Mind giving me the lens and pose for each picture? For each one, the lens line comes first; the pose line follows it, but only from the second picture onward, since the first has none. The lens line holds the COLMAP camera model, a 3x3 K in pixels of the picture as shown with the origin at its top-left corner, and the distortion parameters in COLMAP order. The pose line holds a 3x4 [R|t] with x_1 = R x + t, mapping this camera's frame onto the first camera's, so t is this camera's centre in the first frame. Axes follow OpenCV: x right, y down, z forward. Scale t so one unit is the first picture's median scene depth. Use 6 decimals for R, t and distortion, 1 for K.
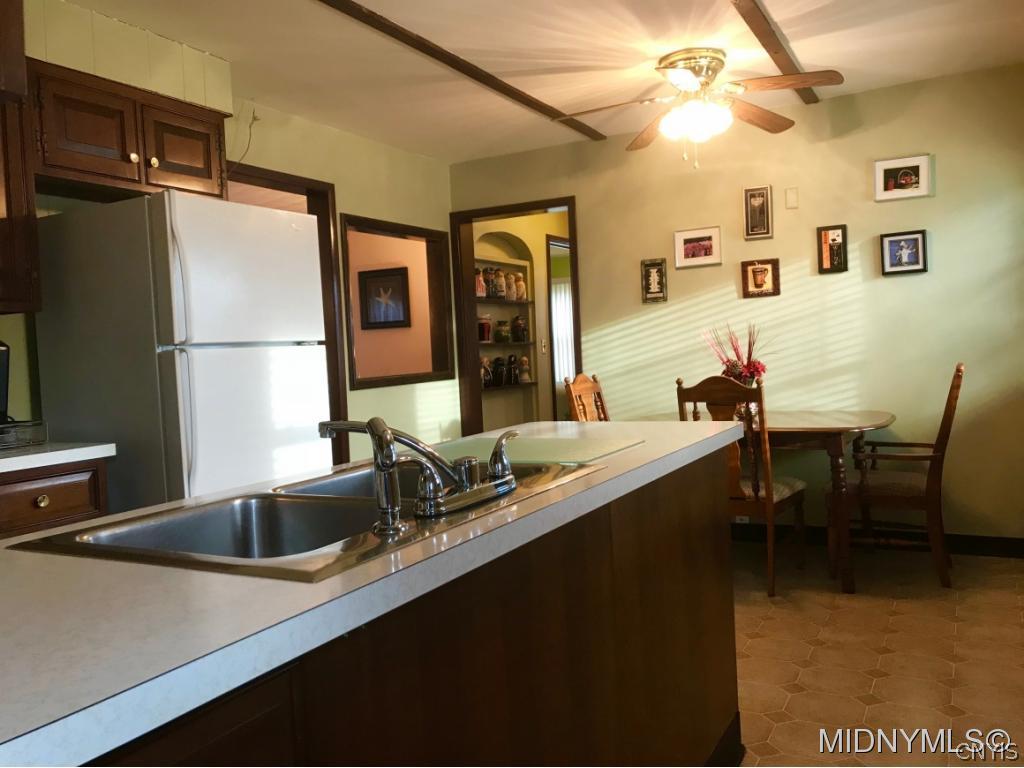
lens RADIAL K [[841.7, 0, 513.4], [0, 841.7, 386.3], [0, 0, 1]] dist [0.012208, -0.022541]
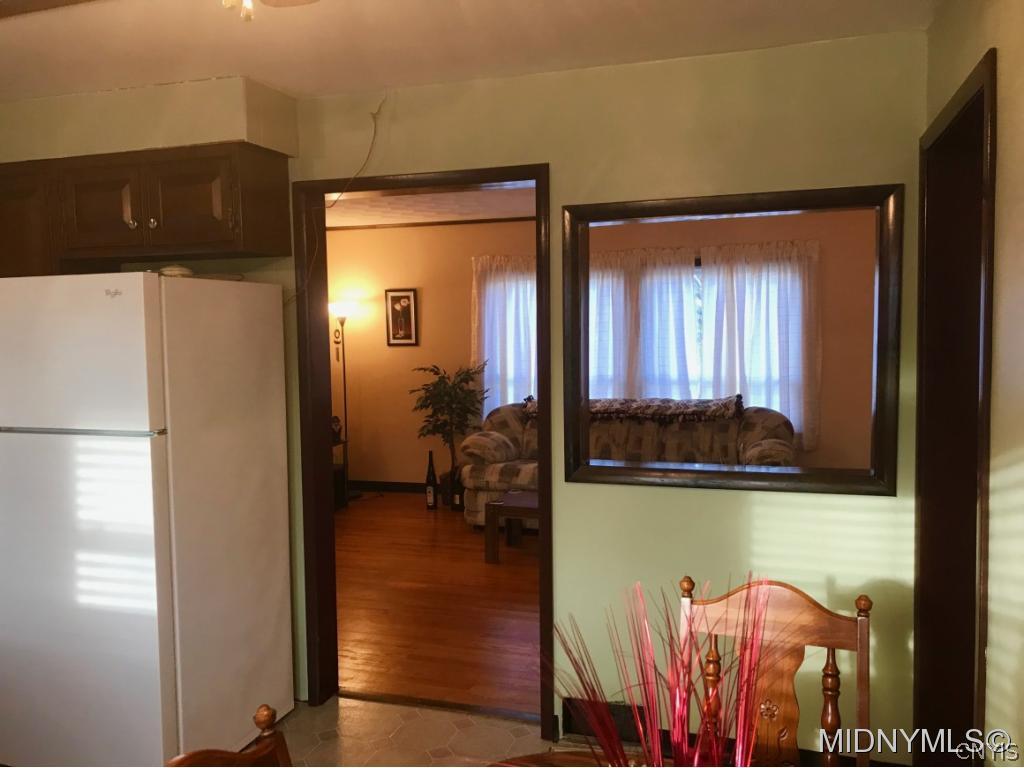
lens RADIAL K [[841.7, 0, 511.6], [0, 841.7, 381.0], [0, 0, 1]] dist [0.012208, -0.022541]
pose [[0.154605, 0.118287, -0.980870, 0.352964], [-0.031731, 0.992889, 0.114735, -0.120672], [0.987467, 0.013386, 0.157259, 0.715401]]
